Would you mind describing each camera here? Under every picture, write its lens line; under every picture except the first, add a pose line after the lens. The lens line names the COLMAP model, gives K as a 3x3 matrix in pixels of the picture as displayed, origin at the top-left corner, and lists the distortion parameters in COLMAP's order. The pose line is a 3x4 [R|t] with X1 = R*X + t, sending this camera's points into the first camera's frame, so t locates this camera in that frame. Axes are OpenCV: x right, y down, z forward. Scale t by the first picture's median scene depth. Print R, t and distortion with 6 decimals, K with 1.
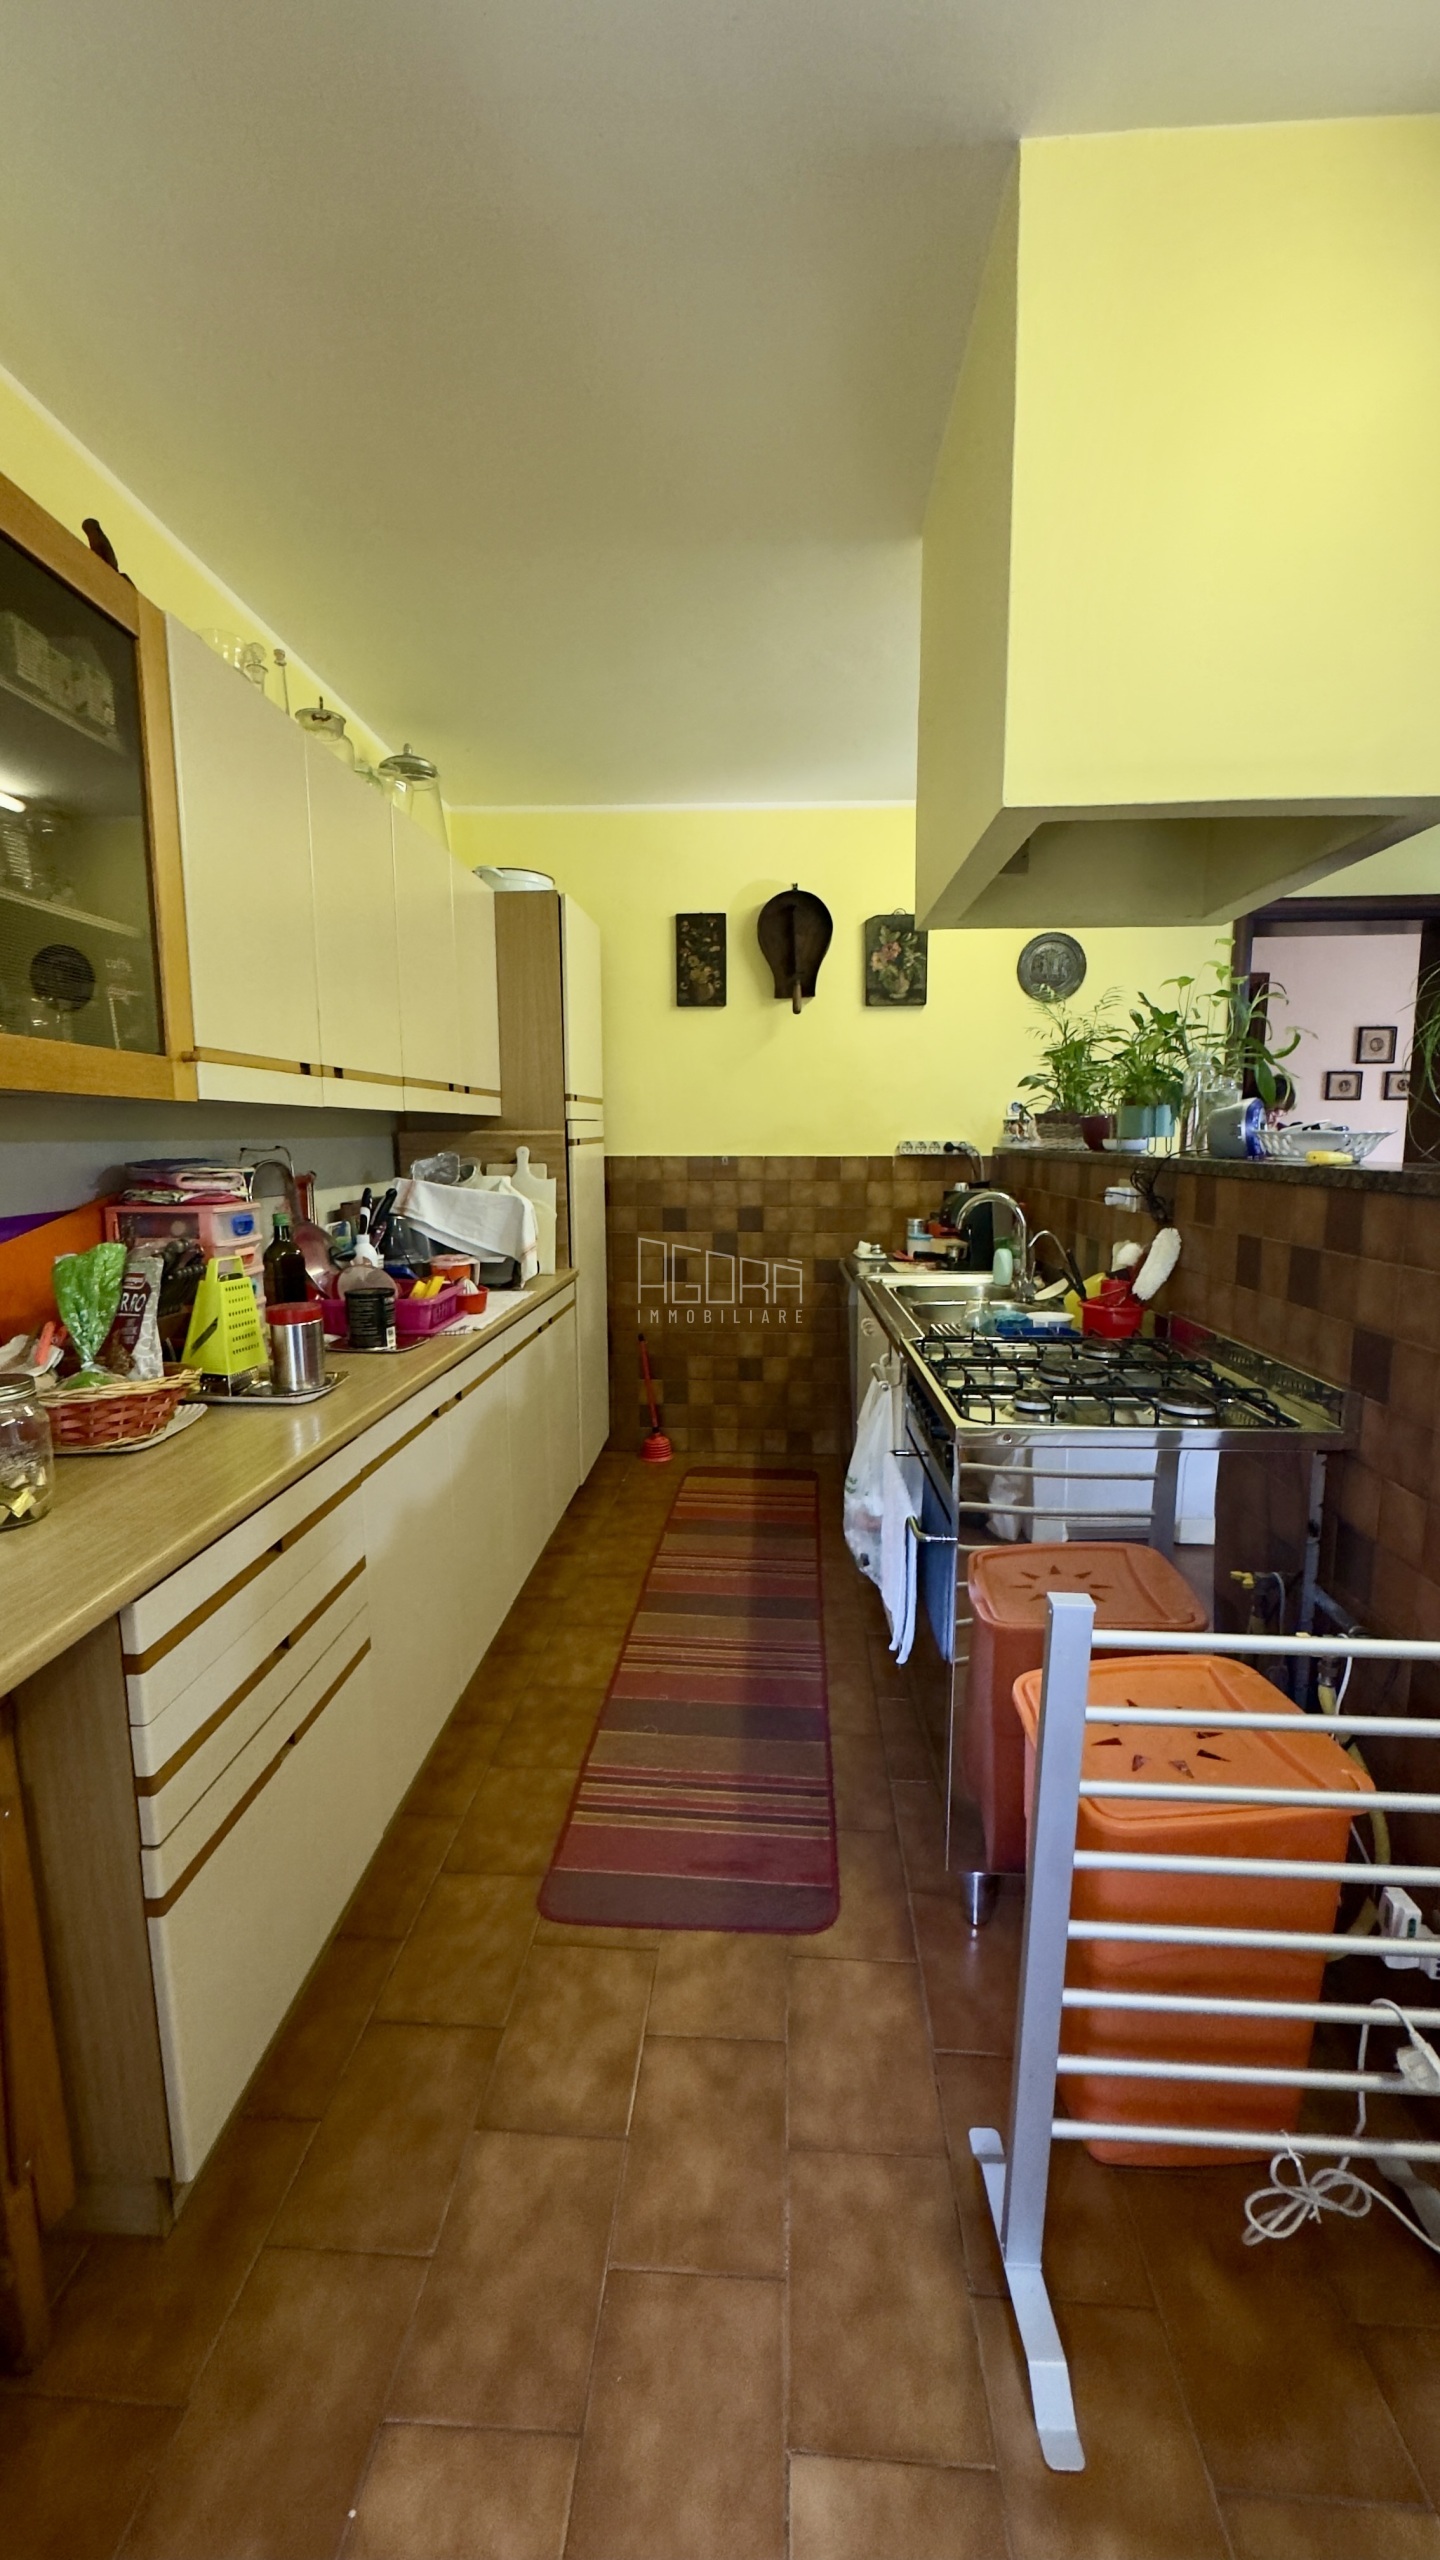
lens RADIAL K [[1026.2, 0, 709.8], [0, 1026.2, 1277.3], [0, 0, 1]] dist [-0.003774, -0.000213]
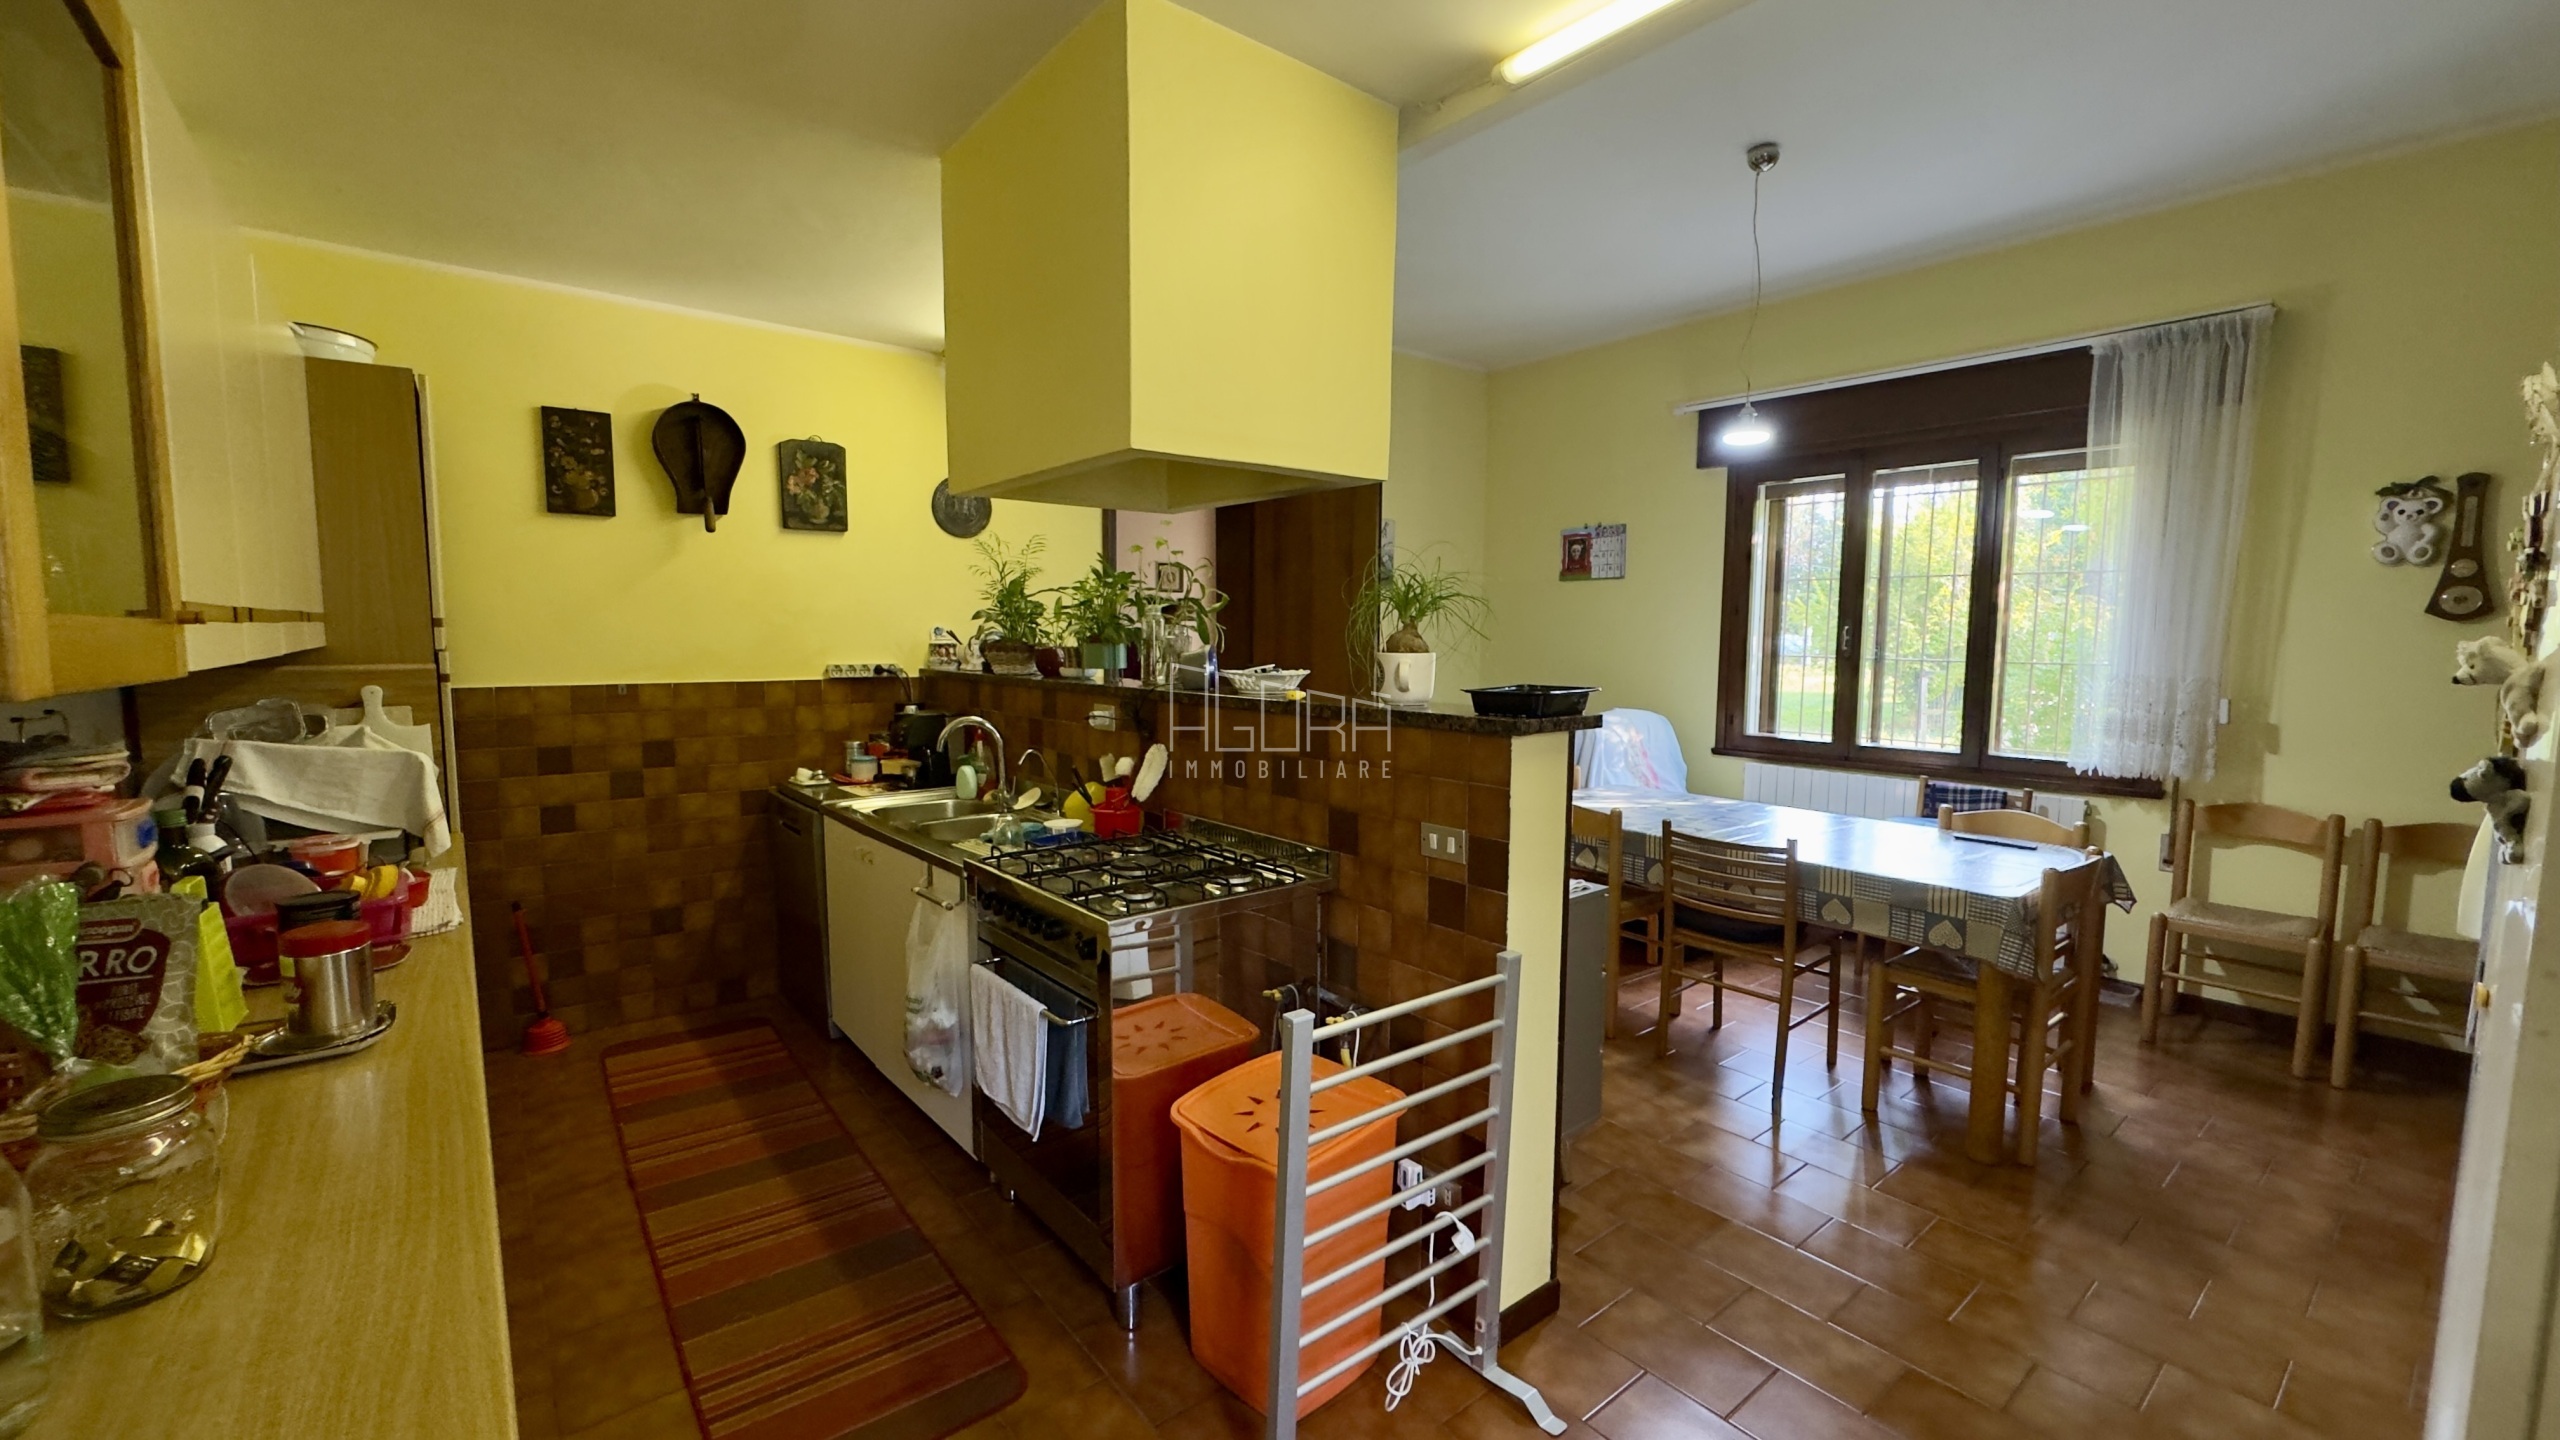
lens RADIAL K [[1026.2, 0, 1282.8], [0, 1026.2, 727.2], [0, 0, 1]] dist [-0.003774, -0.000213]
pose [[0.735290, -0.056486, 0.675394, -0.184483], [0.086669, 0.996176, -0.011041, -0.025240], [-0.672188, 0.066654, 0.737374, -0.032661]]
